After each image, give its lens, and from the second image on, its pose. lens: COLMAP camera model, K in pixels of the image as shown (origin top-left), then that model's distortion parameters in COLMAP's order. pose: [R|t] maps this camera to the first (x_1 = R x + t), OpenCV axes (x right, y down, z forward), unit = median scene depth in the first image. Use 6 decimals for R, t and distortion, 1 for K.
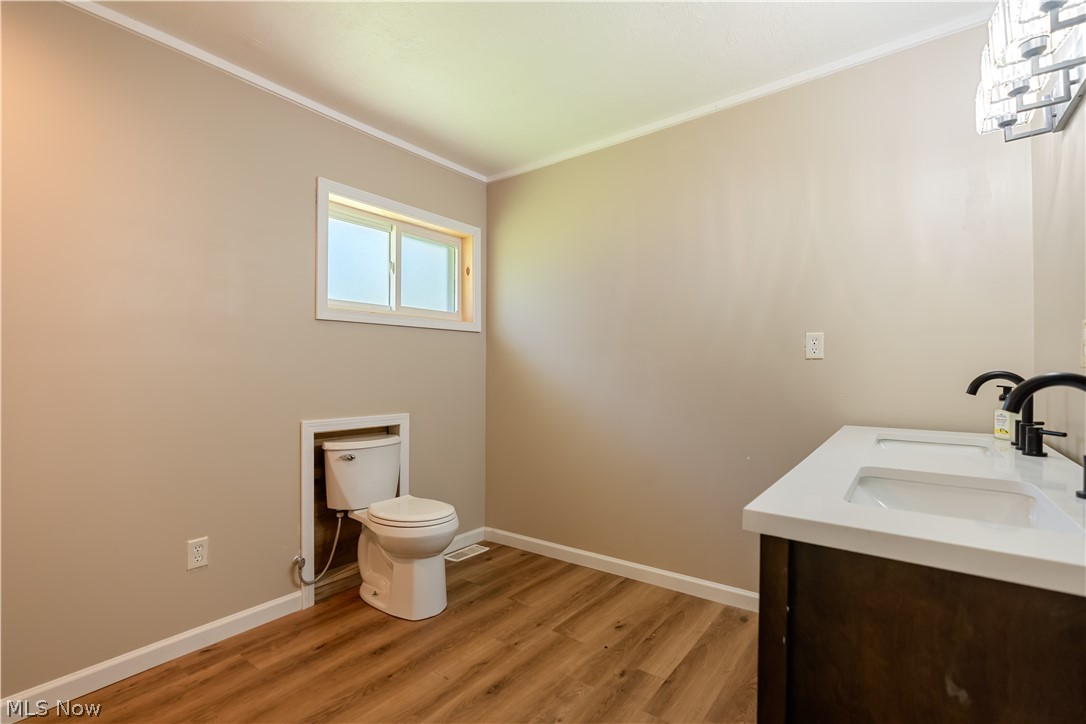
lens RADIAL K [[487.7, 0, 543.2], [0, 487.7, 366.0], [0, 0, 1]] dist [-0.003633, 0.000388]
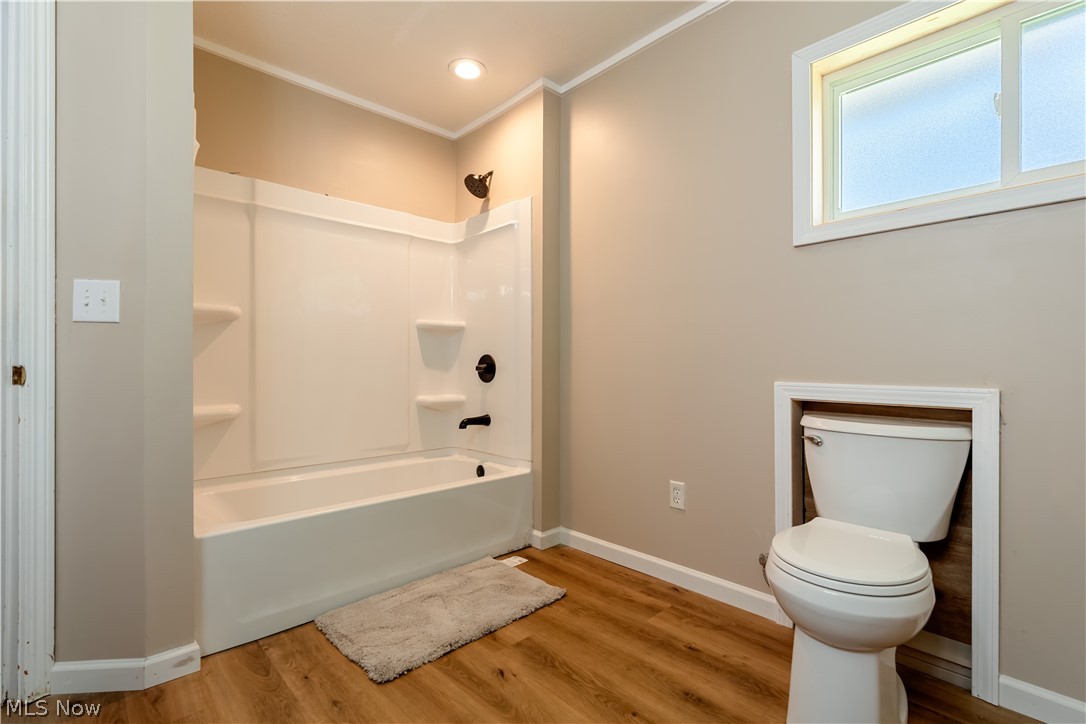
lens RADIAL K [[487.7, 0, 543.2], [0, 487.7, 366.0], [0, 0, 1]] dist [-0.003633, 0.000388]
pose [[-0.166058, 0.004999, -0.986103, 0.371258], [0.015828, 0.999872, 0.002403, 0.087919], [0.985989, -0.015209, -0.166116, 0.844709]]
